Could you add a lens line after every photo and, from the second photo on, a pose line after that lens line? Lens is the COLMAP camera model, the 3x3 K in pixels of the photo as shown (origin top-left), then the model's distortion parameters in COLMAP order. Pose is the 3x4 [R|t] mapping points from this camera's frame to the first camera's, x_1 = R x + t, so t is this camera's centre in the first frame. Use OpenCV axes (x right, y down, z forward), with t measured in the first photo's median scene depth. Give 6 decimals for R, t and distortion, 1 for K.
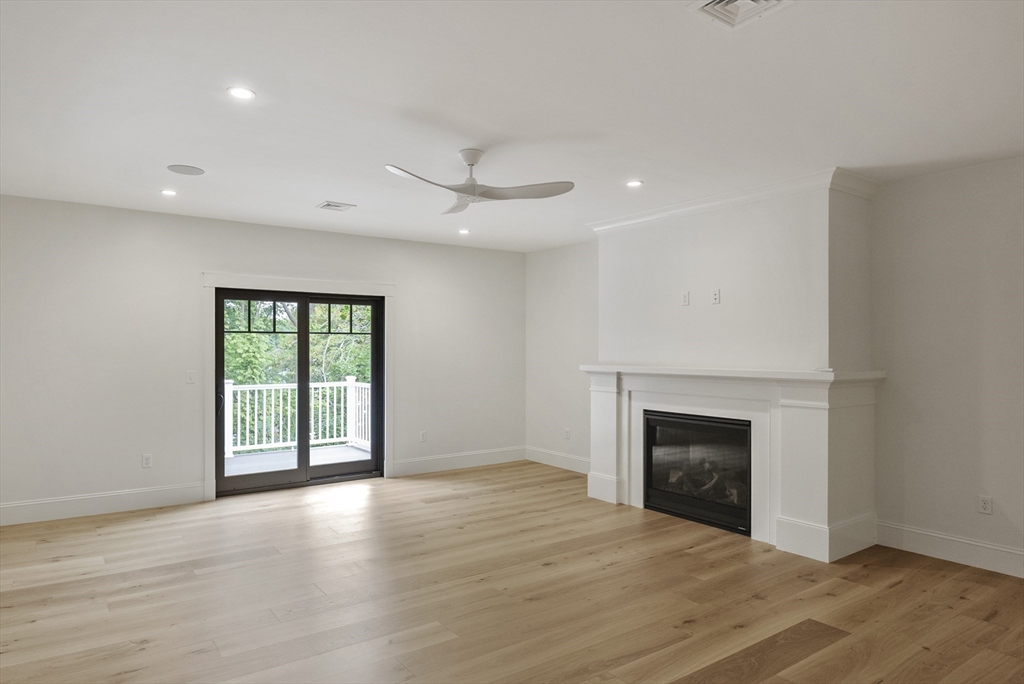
lens RADIAL K [[629.9, 0, 508.1], [0, 629.9, 345.7], [0, 0, 1]] dist [-0.008083, 0.002343]
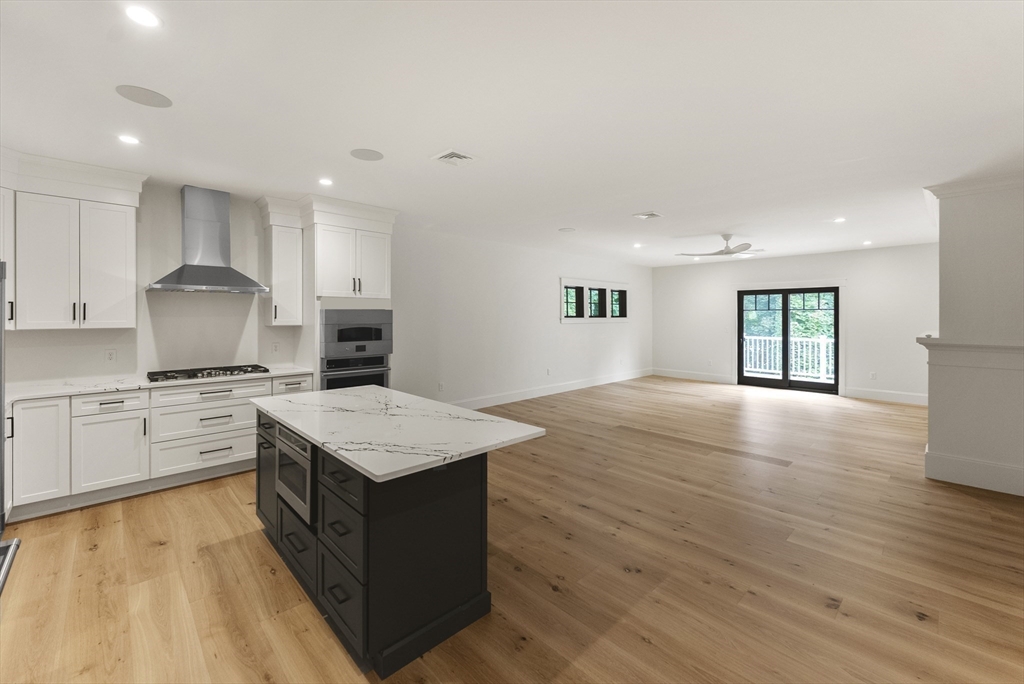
lens RADIAL K [[415.7, 0, 509.9], [0, 415.7, 318.6], [0, 0, 1]] dist [0.000850, -0.000365]
pose [[0.133559, 0.004410, -0.991031, 1.009742], [0.005241, 0.999973, 0.005156, -0.005963], [0.991027, -0.005882, 0.133532, -0.009064]]
